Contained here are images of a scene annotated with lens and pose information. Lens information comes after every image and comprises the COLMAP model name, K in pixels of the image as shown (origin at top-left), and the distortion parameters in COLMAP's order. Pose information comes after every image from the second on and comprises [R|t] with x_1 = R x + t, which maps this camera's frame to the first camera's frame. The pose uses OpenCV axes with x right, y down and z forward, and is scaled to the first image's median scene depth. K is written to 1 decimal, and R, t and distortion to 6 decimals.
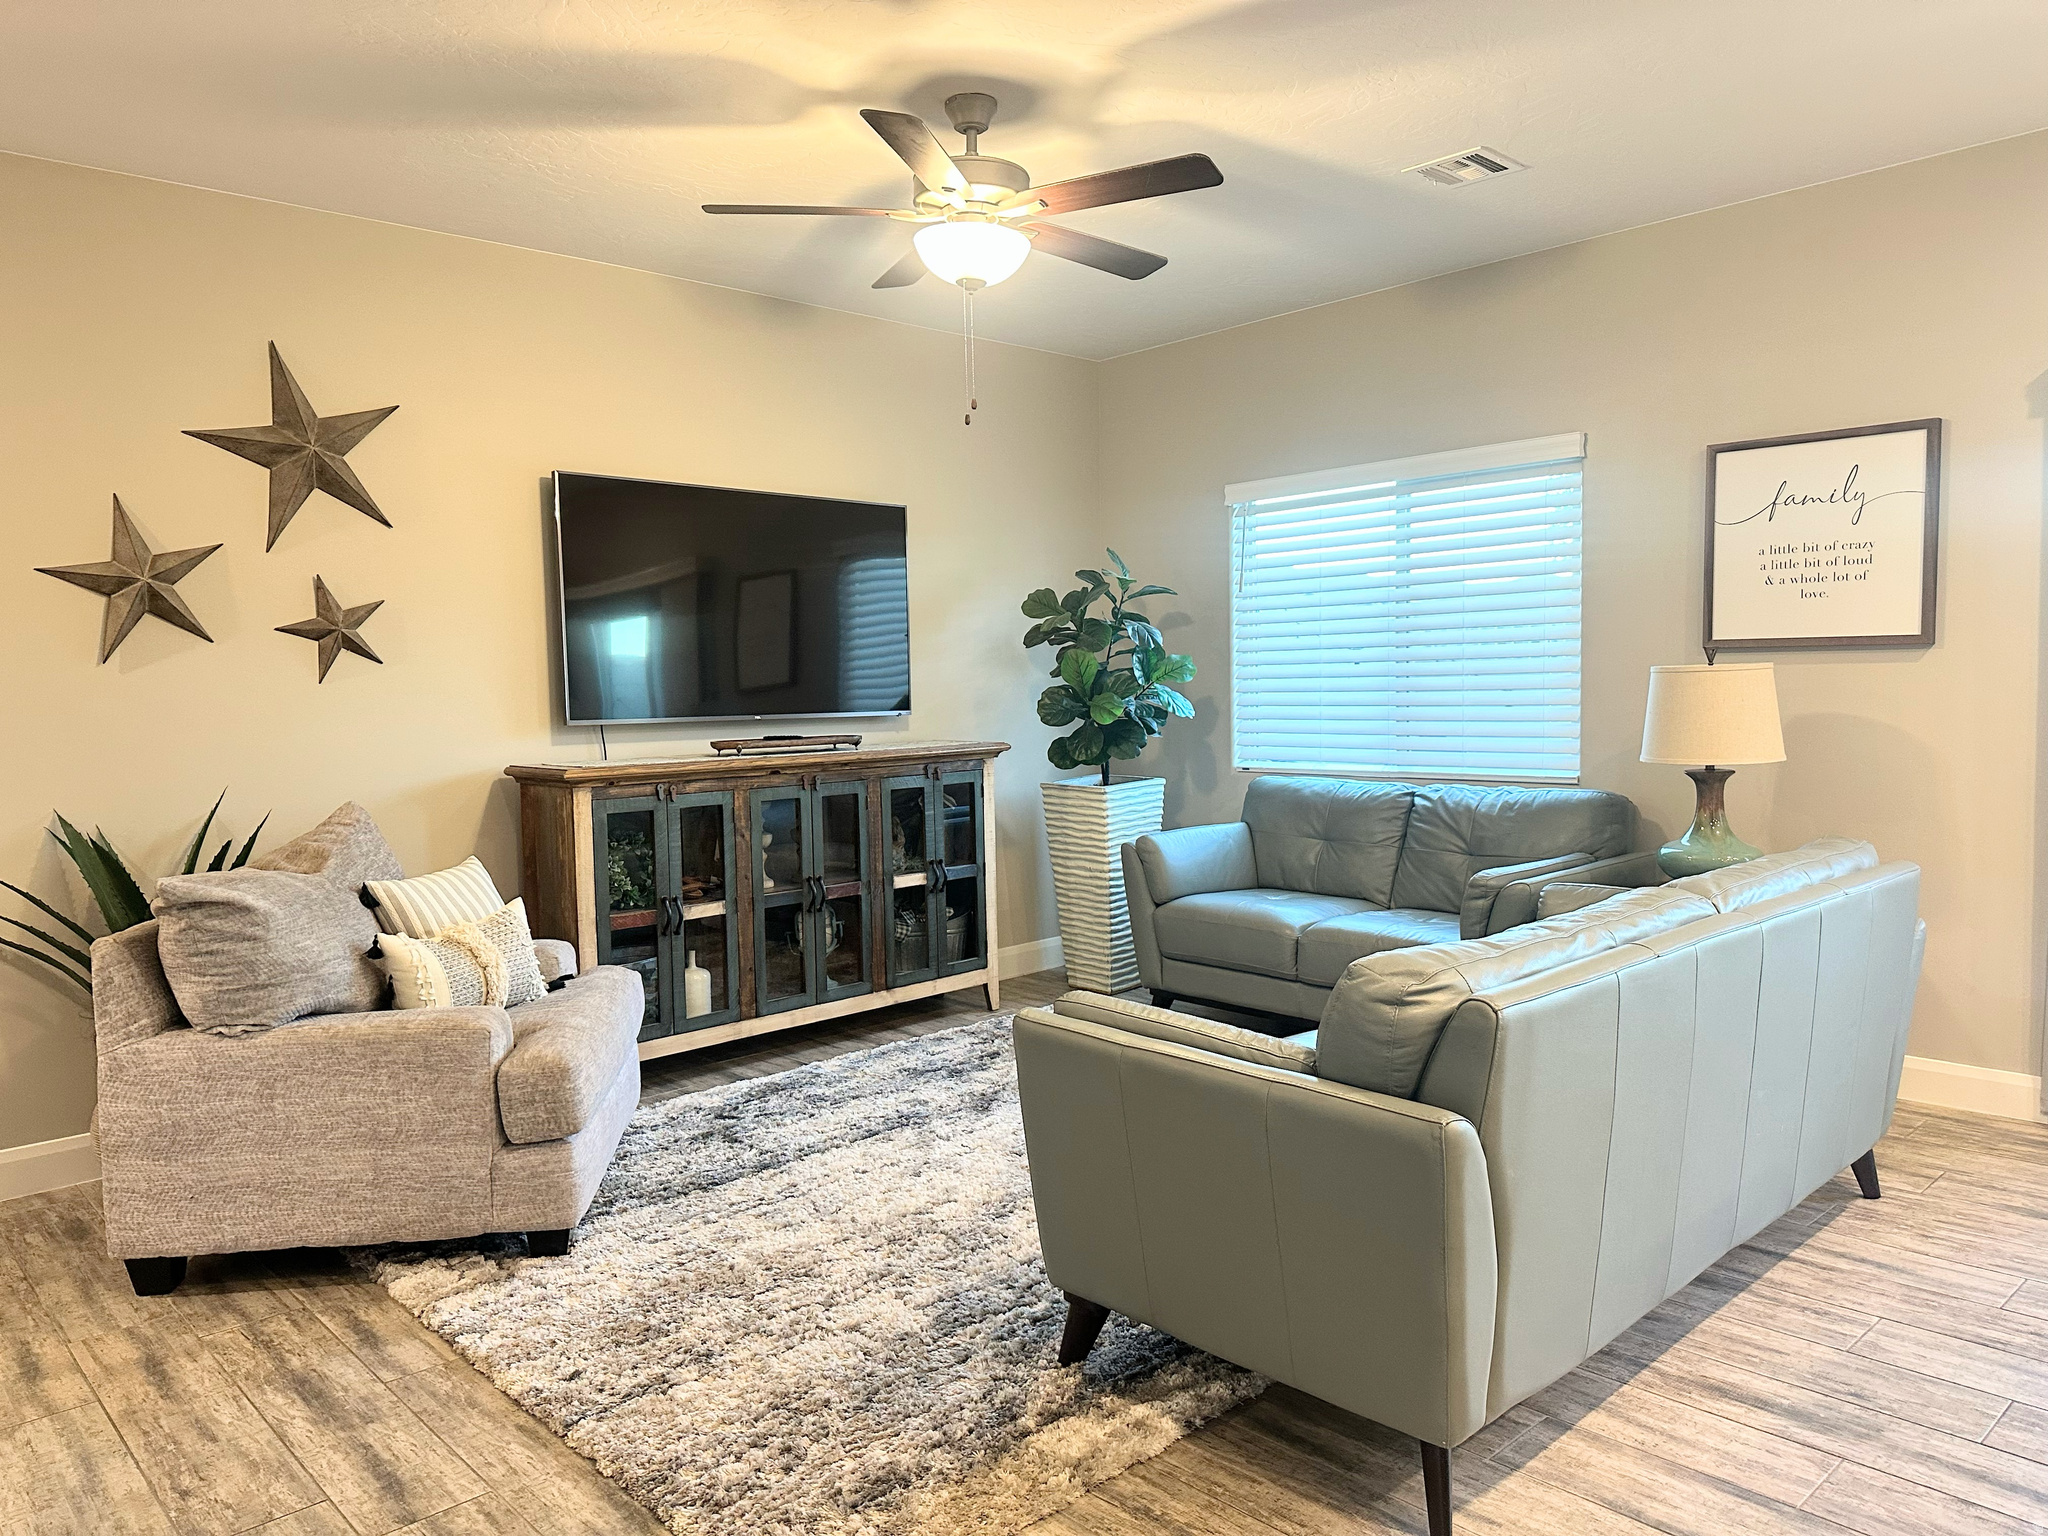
lens RADIAL K [[1398.1, 0, 1024.0], [0, 1398.1, 768.0], [0, 0, 1]] dist [0.160845, -0.254104]
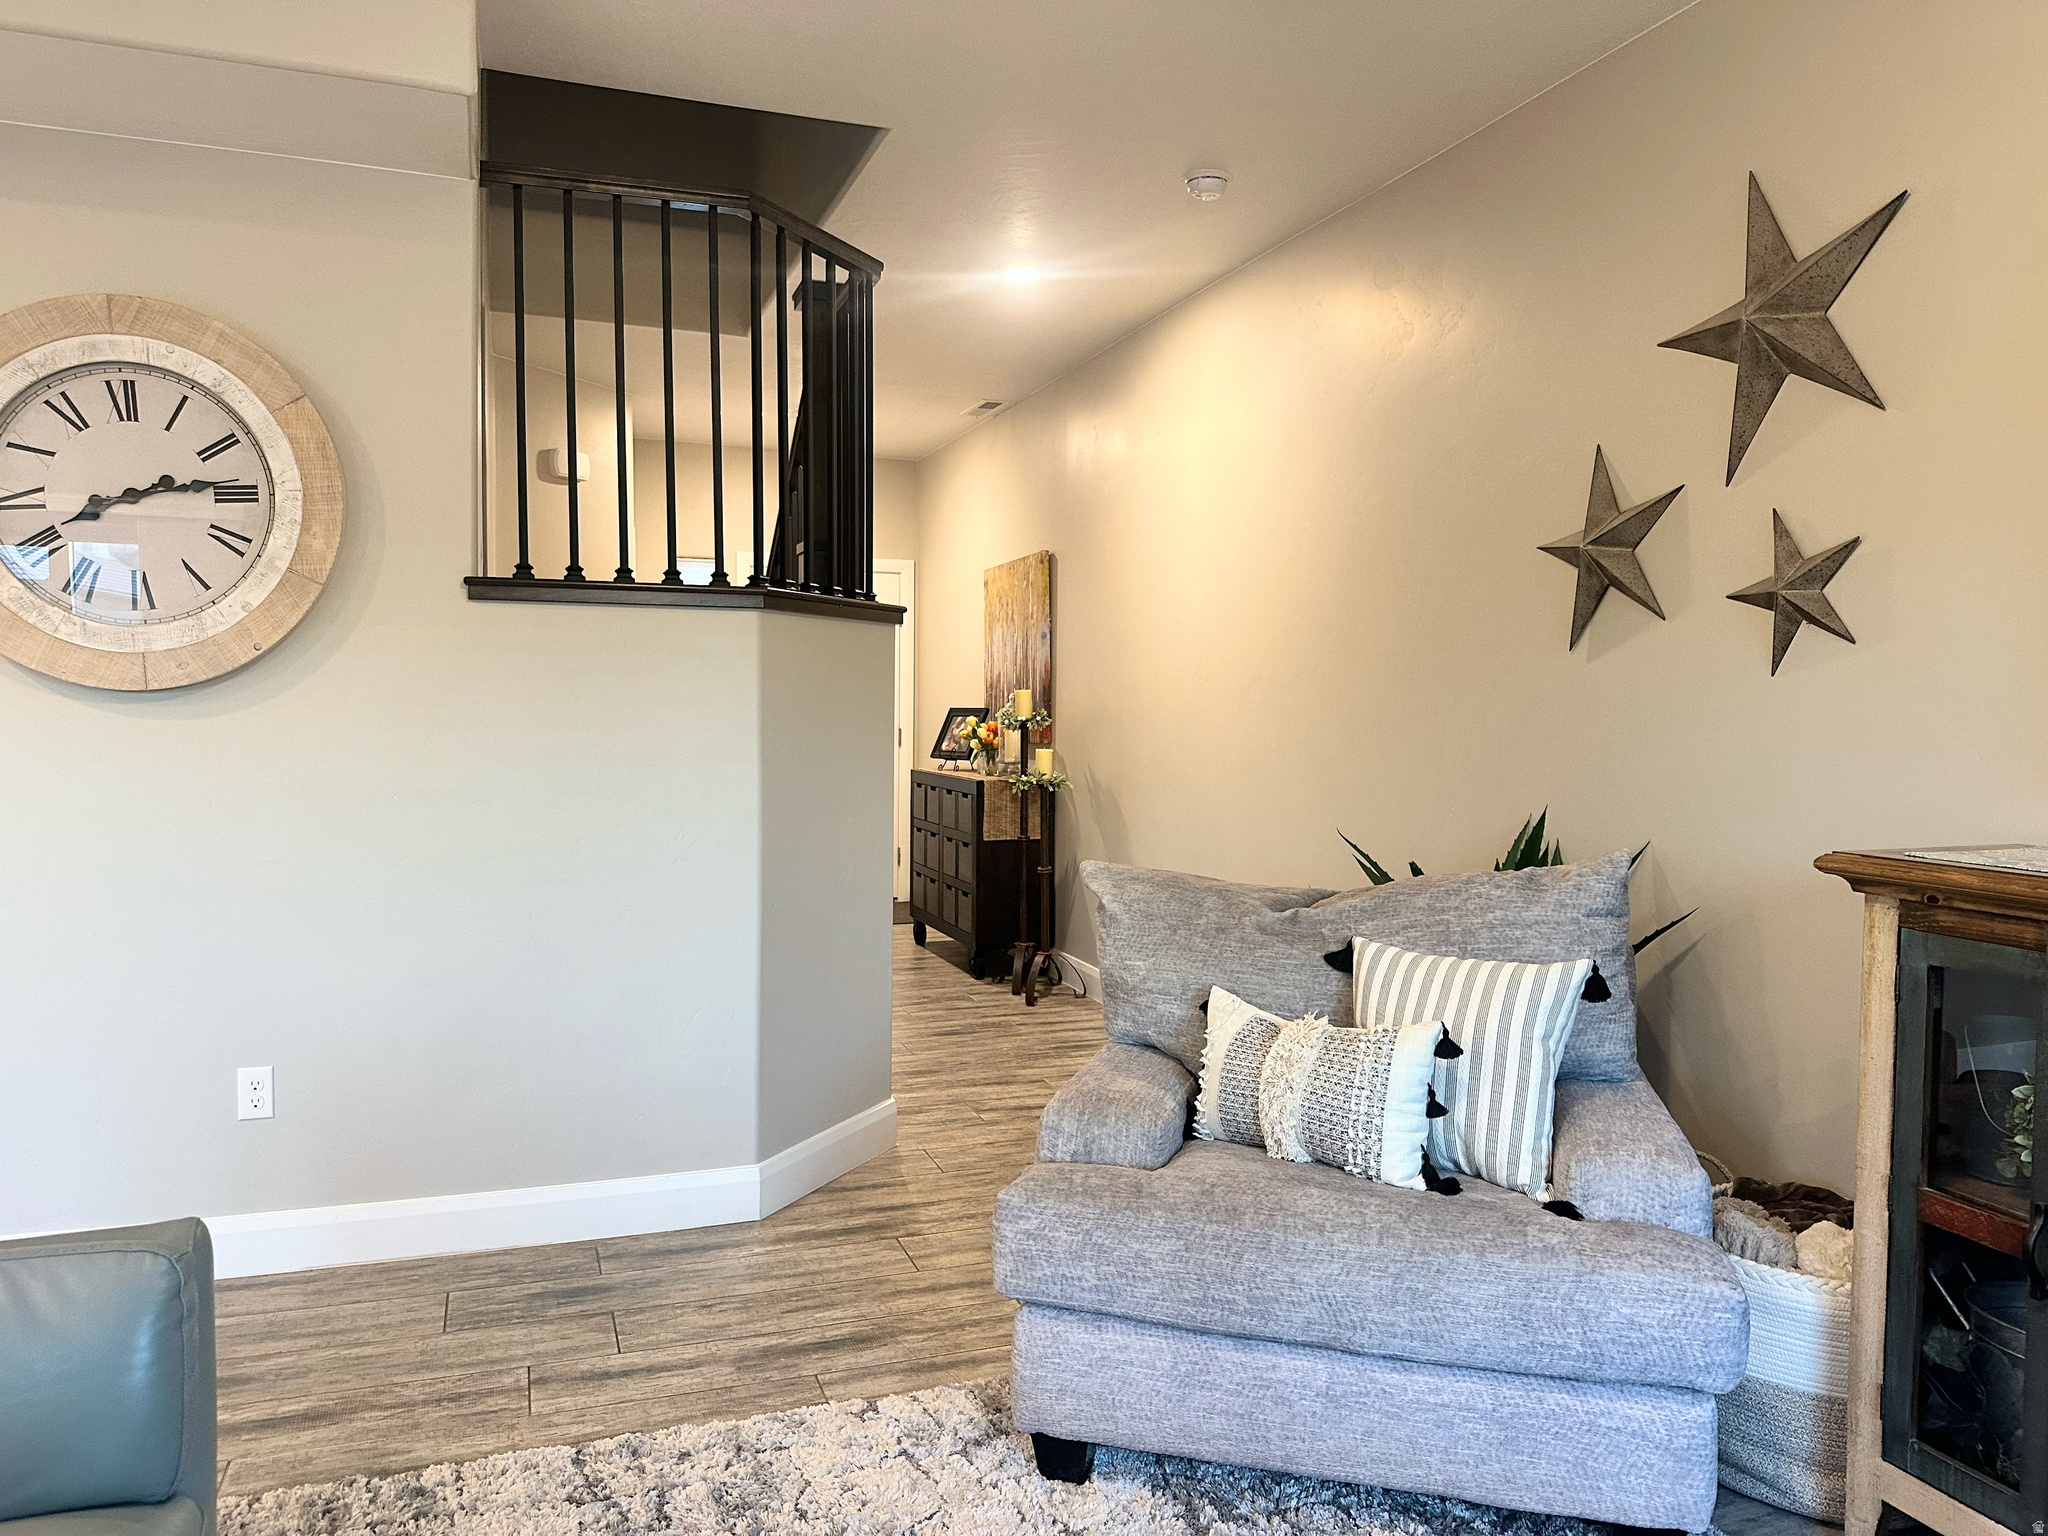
lens RADIAL K [[1433.3, 0, 1027.1], [0, 1433.3, 770.2], [0, 0, 1]] dist [0.087397, -0.123791]
pose [[-0.398209, 0.060564, -0.915293, 0.265440], [-0.063341, 0.993621, 0.093304, -0.060243], [0.915105, 0.095130, -0.391833, 1.015551]]
